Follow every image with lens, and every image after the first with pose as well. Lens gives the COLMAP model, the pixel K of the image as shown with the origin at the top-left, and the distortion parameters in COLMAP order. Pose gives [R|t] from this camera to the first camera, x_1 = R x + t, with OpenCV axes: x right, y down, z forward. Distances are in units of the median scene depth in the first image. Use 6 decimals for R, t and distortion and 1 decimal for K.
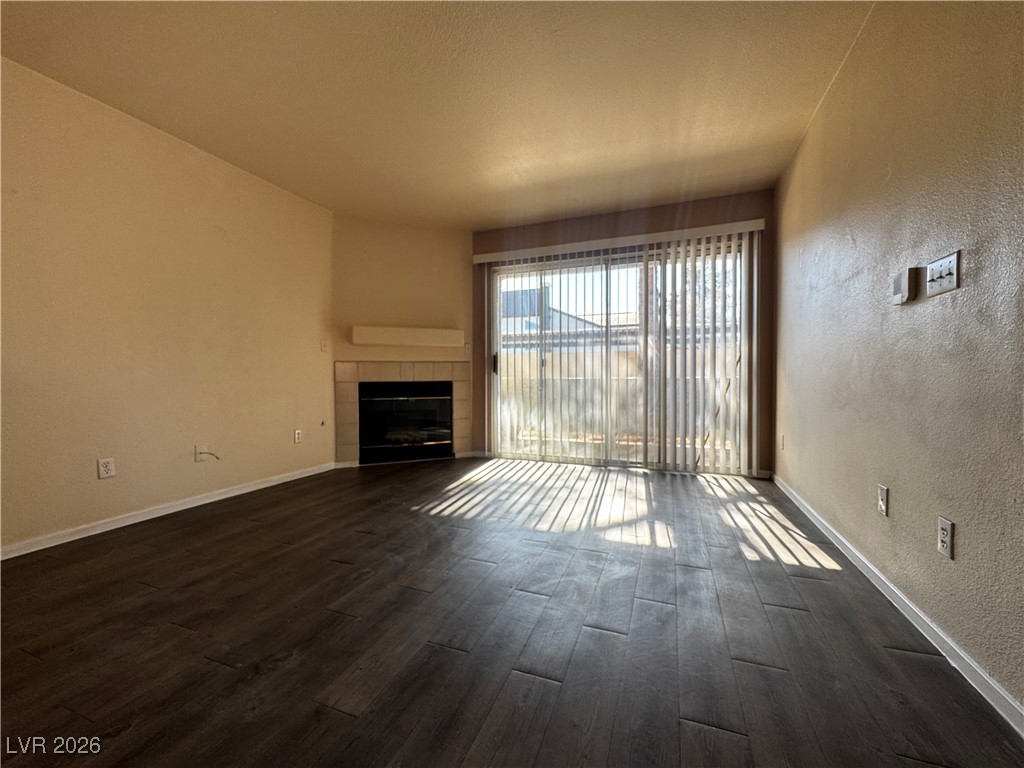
lens RADIAL K [[411.6, 0, 512.0], [0, 411.6, 384.0], [0, 0, 1]] dist [-0.000296, -0.000212]
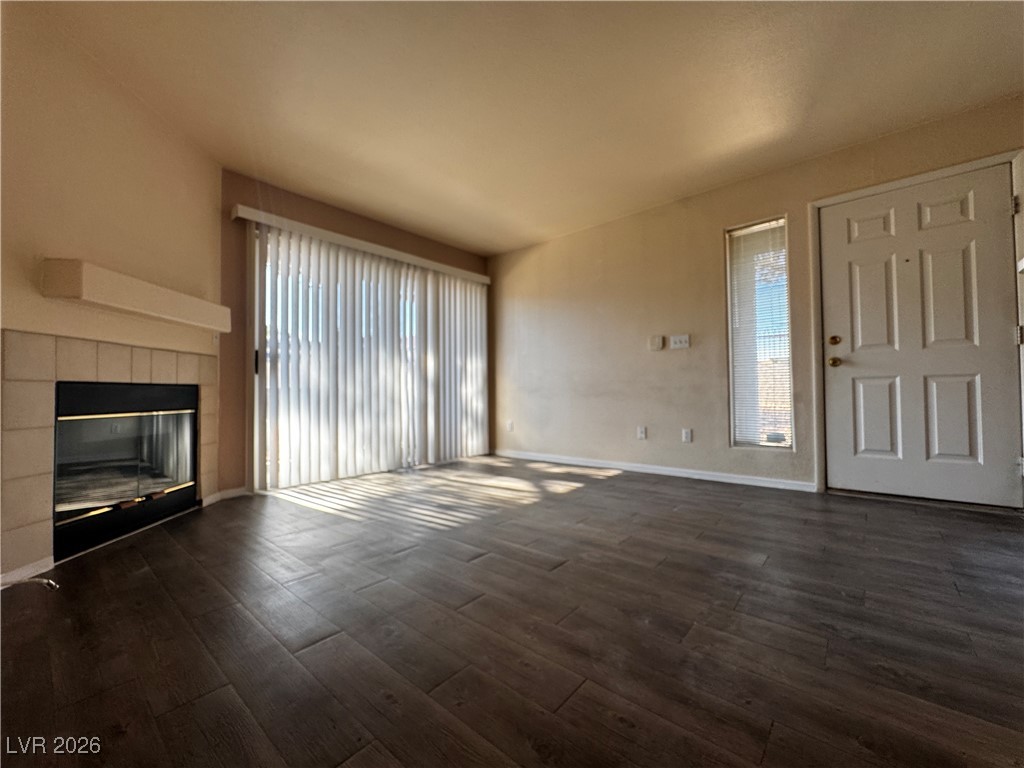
lens RADIAL K [[411.6, 0, 512.0], [0, 411.6, 384.0], [0, 0, 1]] dist [-0.000296, -0.000212]
pose [[0.340081, 0.019703, 0.940190, -0.609515], [0.023783, 0.999281, -0.029543, 0.023089], [-0.940095, 0.032407, 0.339367, 0.355317]]
